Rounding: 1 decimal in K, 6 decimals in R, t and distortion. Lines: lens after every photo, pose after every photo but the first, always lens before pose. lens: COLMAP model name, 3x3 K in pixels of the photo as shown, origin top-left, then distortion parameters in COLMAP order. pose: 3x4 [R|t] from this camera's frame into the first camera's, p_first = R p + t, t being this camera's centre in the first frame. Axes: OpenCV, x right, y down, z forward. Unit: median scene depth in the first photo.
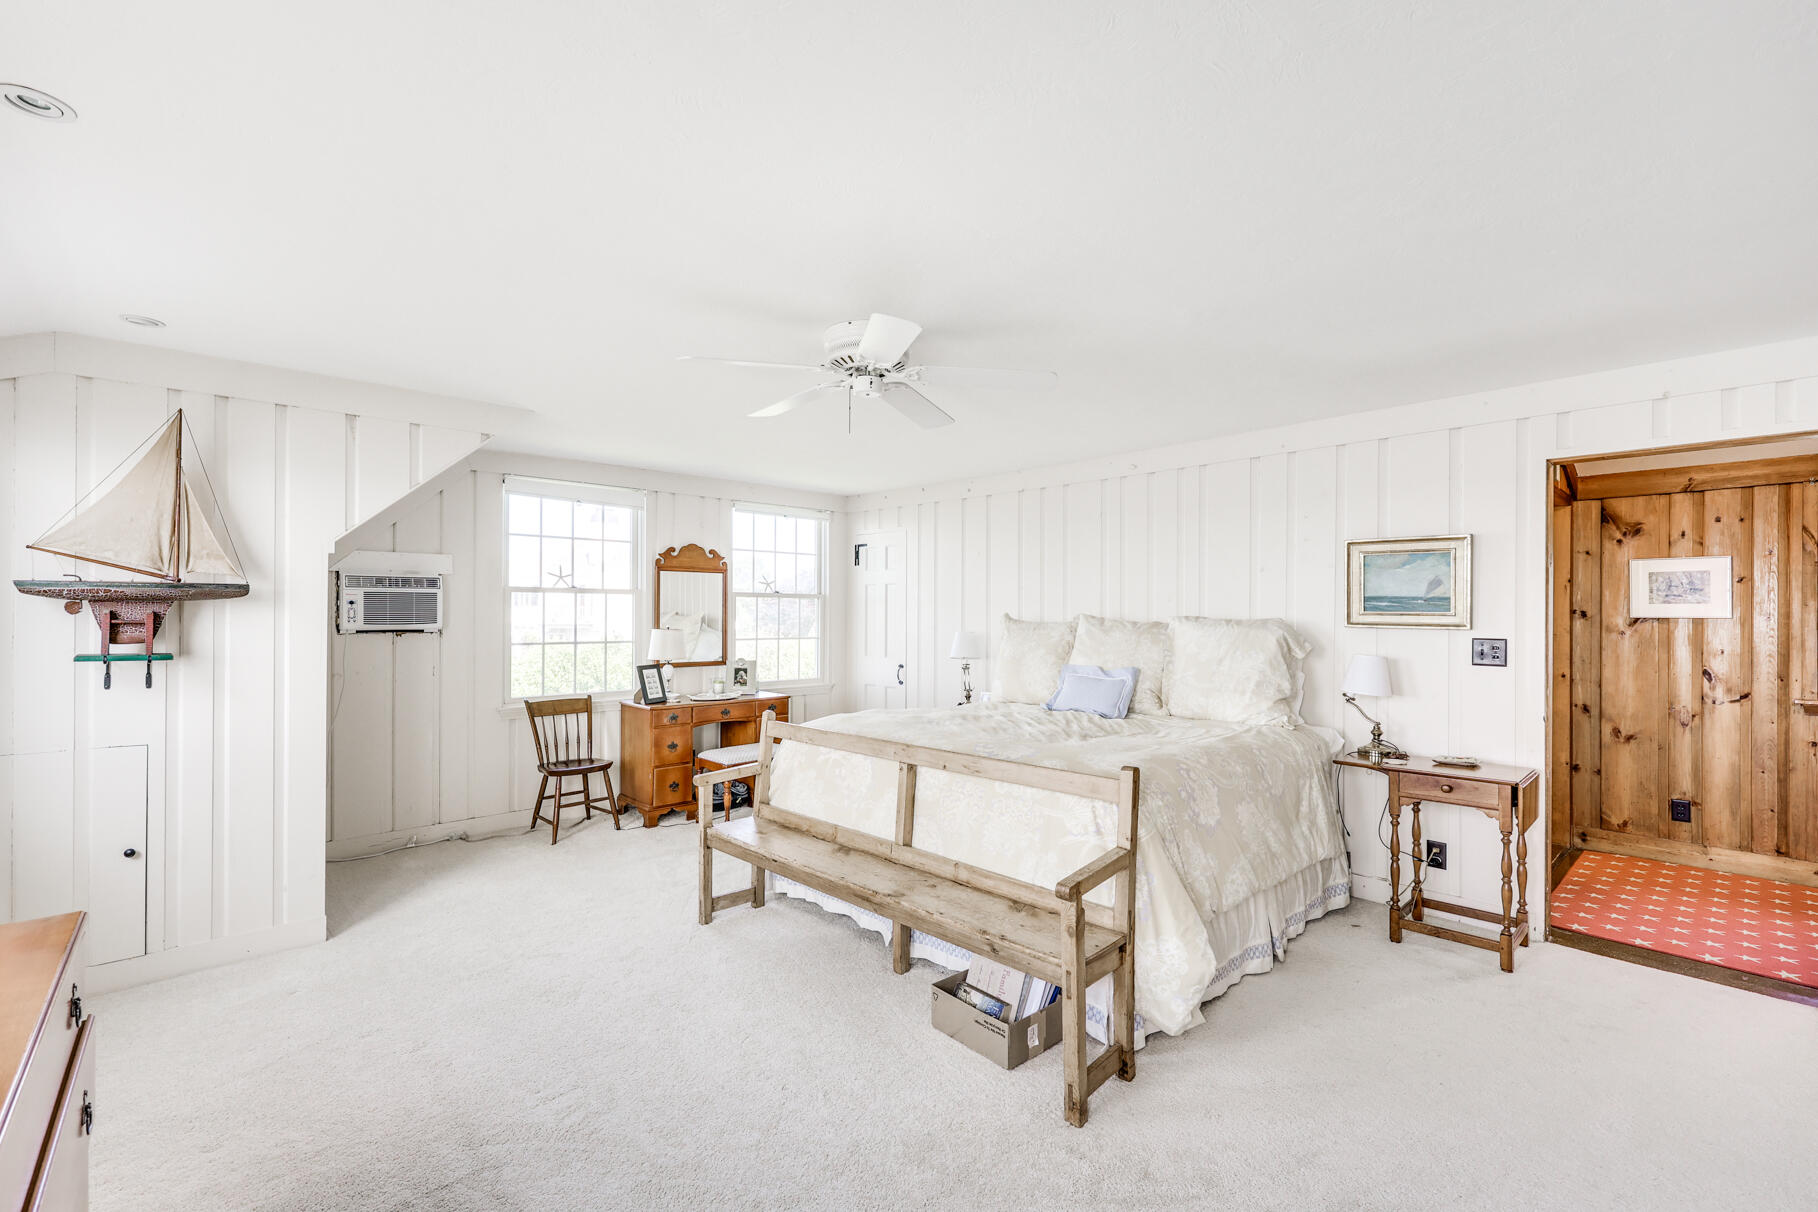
lens RADIAL K [[756.7, 0, 910.7], [0, 756.7, 608.3], [0, 0, 1]] dist [-0.000810, -0.000013]
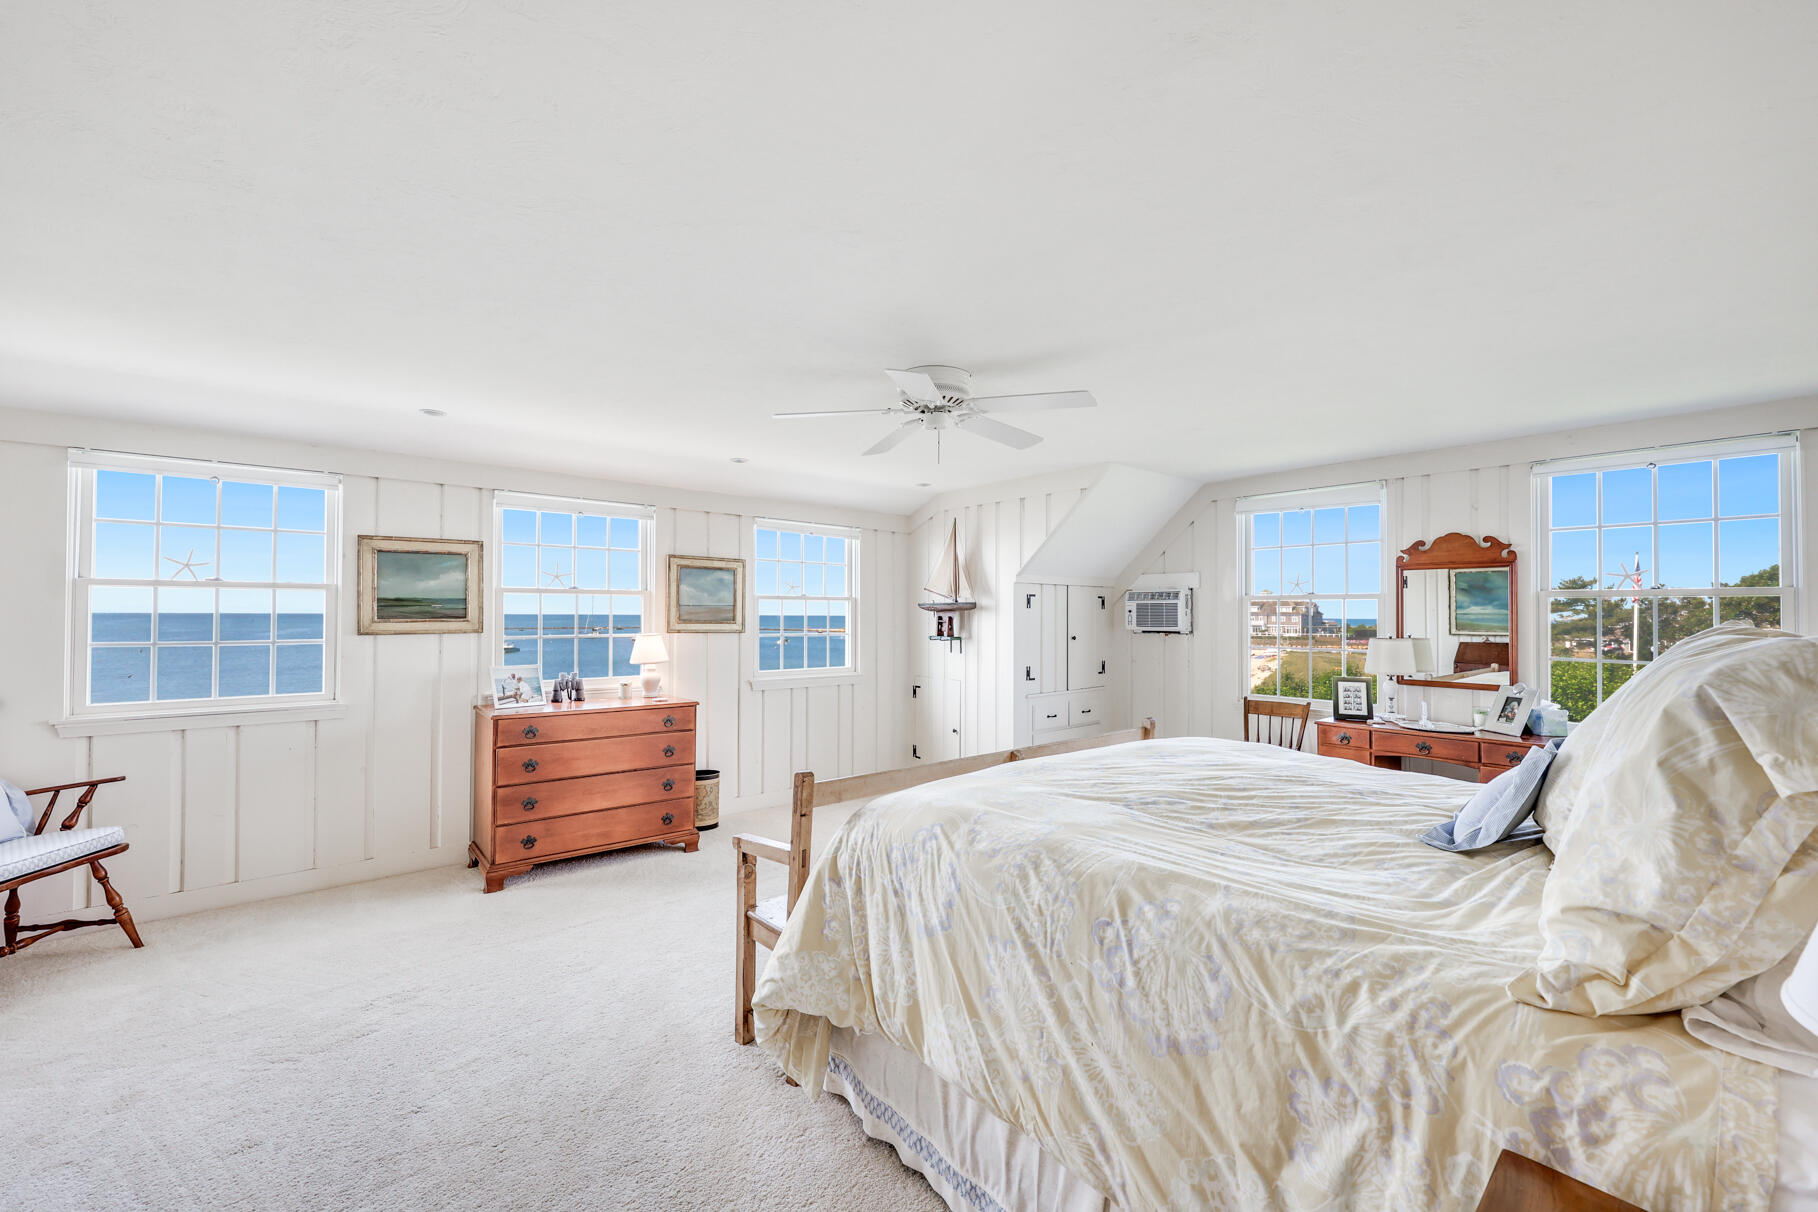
lens RADIAL K [[756.7, 0, 901.6], [0, 756.7, 604.5], [0, 0, 1]] dist [-0.000810, -0.000013]
pose [[-0.048423, -0.020385, -0.998619, 1.084997], [-0.000743, 0.999792, -0.020373, 0.013769], [0.998827, -0.000244, -0.048428, 0.941670]]
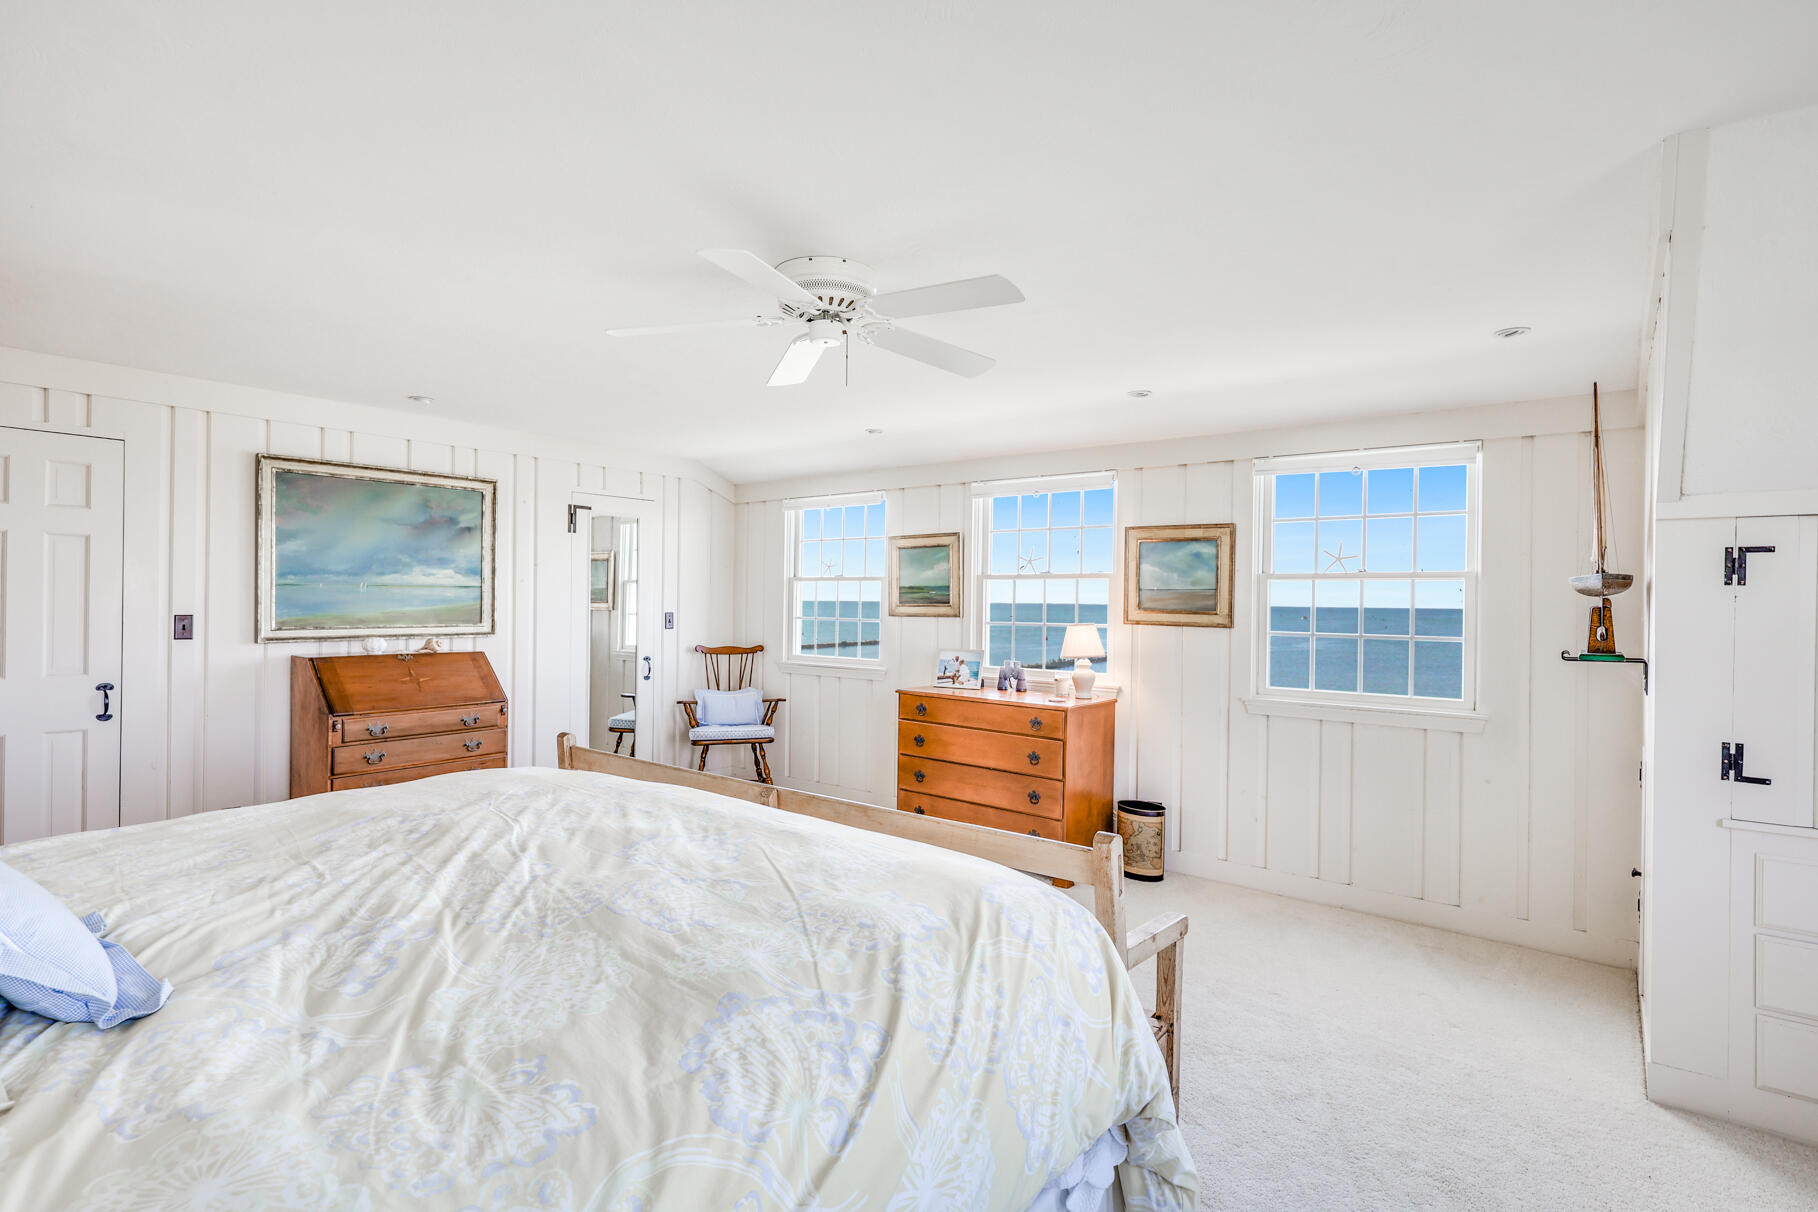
lens RADIAL K [[890.5, 0, 908.6], [0, 890.5, 609.3], [0, 0, 1]] dist [-0.019212, -0.000638]
pose [[-0.992289, -0.016648, -0.122826, -0.040806], [-0.017277, 0.999842, 0.004062, 0.016699], [0.122739, 0.006152, -0.992420, 1.933078]]
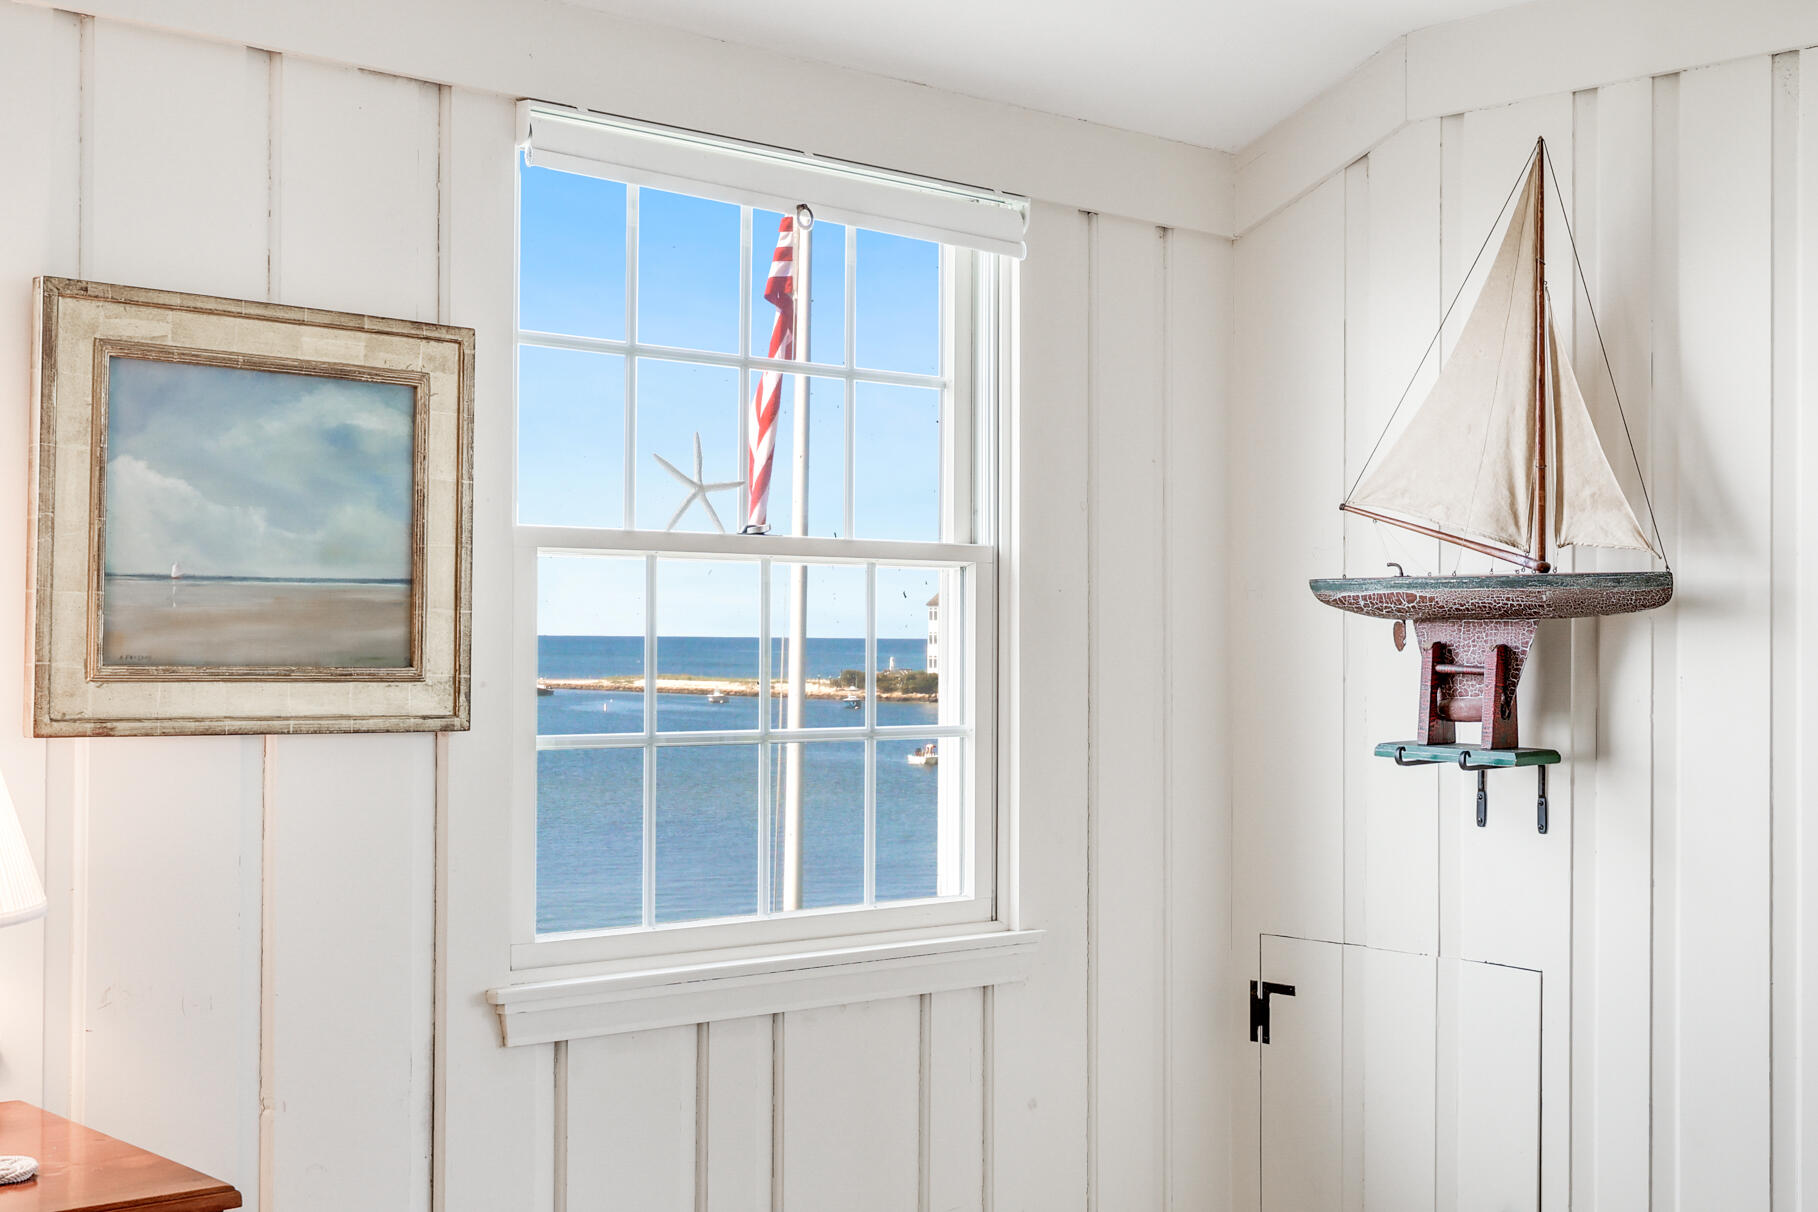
lens RADIAL K [[2457.9, 0, 912.0], [0, 2457.9, 604.2], [0, 0, 1]] dist [0.013175, 0.000000]
pose [[0.005273, -0.018858, -0.999808, 0.326508], [-0.004290, 0.999813, -0.018881, 0.008516], [0.999977, 0.004389, 0.005191, 0.652439]]
